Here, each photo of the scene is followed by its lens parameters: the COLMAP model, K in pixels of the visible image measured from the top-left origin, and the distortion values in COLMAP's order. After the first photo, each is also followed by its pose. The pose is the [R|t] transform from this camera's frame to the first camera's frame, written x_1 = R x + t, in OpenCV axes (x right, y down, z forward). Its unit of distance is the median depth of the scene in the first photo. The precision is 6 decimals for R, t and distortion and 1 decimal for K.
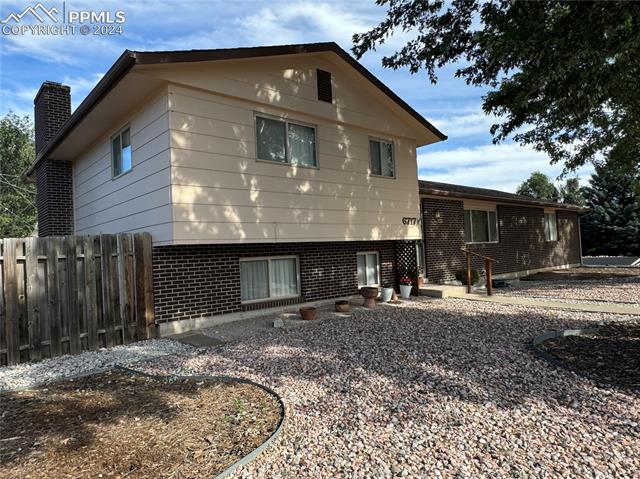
lens RADIAL K [[435.0, 0, 320.0], [0, 435.0, 239.5], [0, 0, 1]] dist [-0.047037, -0.000718]
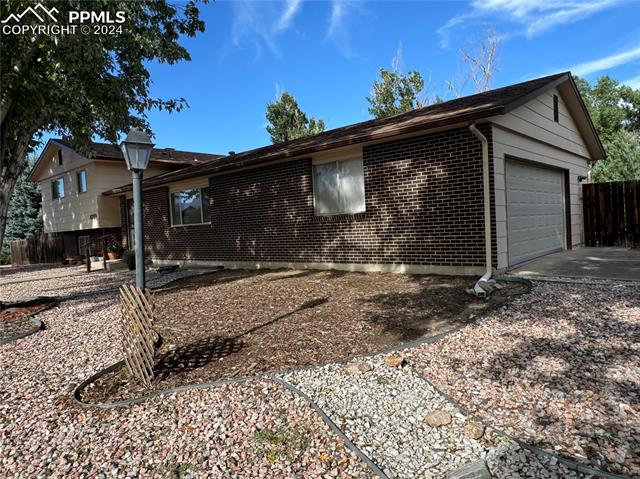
lens RADIAL K [[435.0, 0, 320.0], [0, 435.0, 239.5], [0, 0, 1]] dist [-0.047037, -0.000718]
pose [[0.059785, 0.074639, -0.995417, 2.185305], [0.082549, 0.993415, 0.079447, -0.017725], [0.994792, -0.086921, 0.053230, 2.069890]]
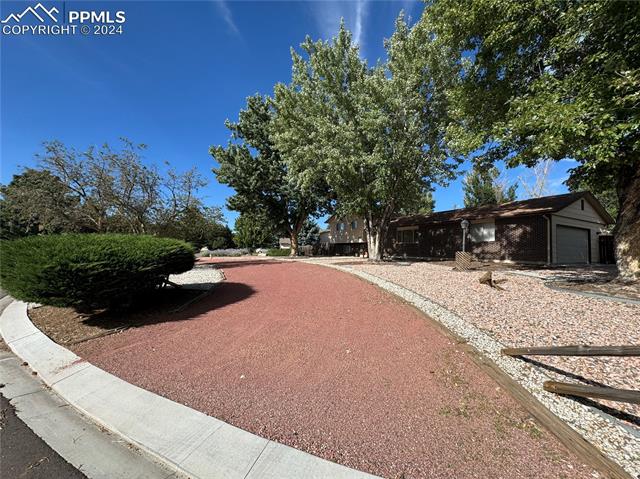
lens RADIAL K [[256.5, 0, 320.0], [0, 256.5, 239.5], [0, 0, 1]] dist [0.014059, -0.000005]
pose [[-0.254266, -0.006146, -0.967115, 3.210829], [0.019063, 0.999754, -0.011365, -0.004987], [0.966946, -0.021326, -0.254086, 1.515319]]
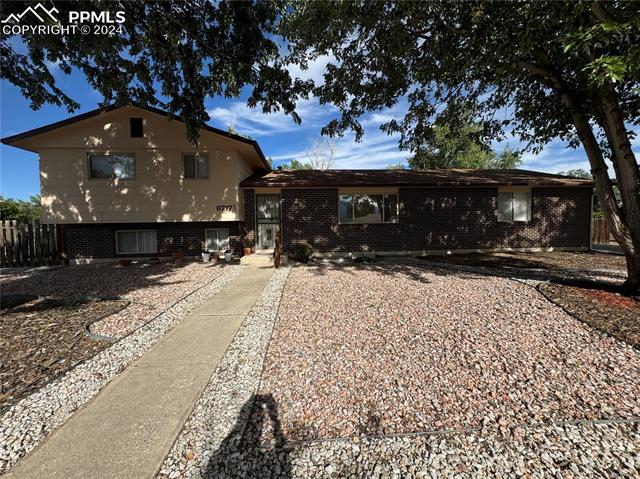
lens RADIAL K [[256.5, 0, 320.0], [0, 256.5, 239.5], [0, 0, 1]] dist [0.014059, -0.000005]
pose [[0.760129, 0.059728, -0.647022, 1.173803], [0.003045, 0.995428, 0.095467, -0.023250], [0.649765, -0.074537, 0.756471, 0.666319]]
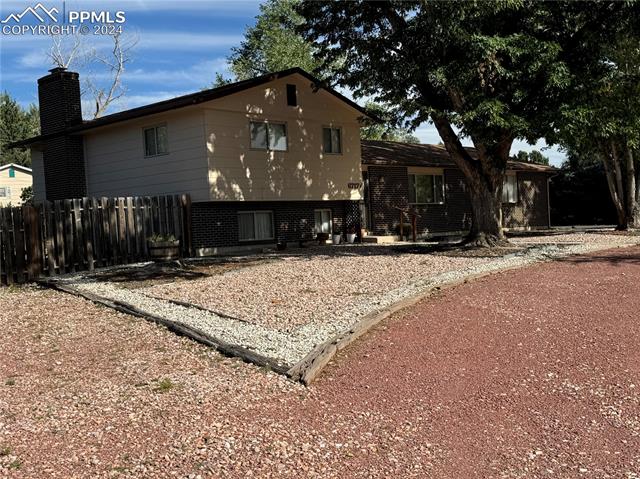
lens RADIAL K [[766.9, 0, 320.0], [0, 766.9, 239.5], [0, 0, 1]] dist [0.114106, -0.011263]
pose [[0.999728, -0.004744, 0.022825, 0.046063], [0.003734, 0.999020, 0.044093, 0.017195], [-0.023012, -0.043995, 0.998767, -1.650705]]
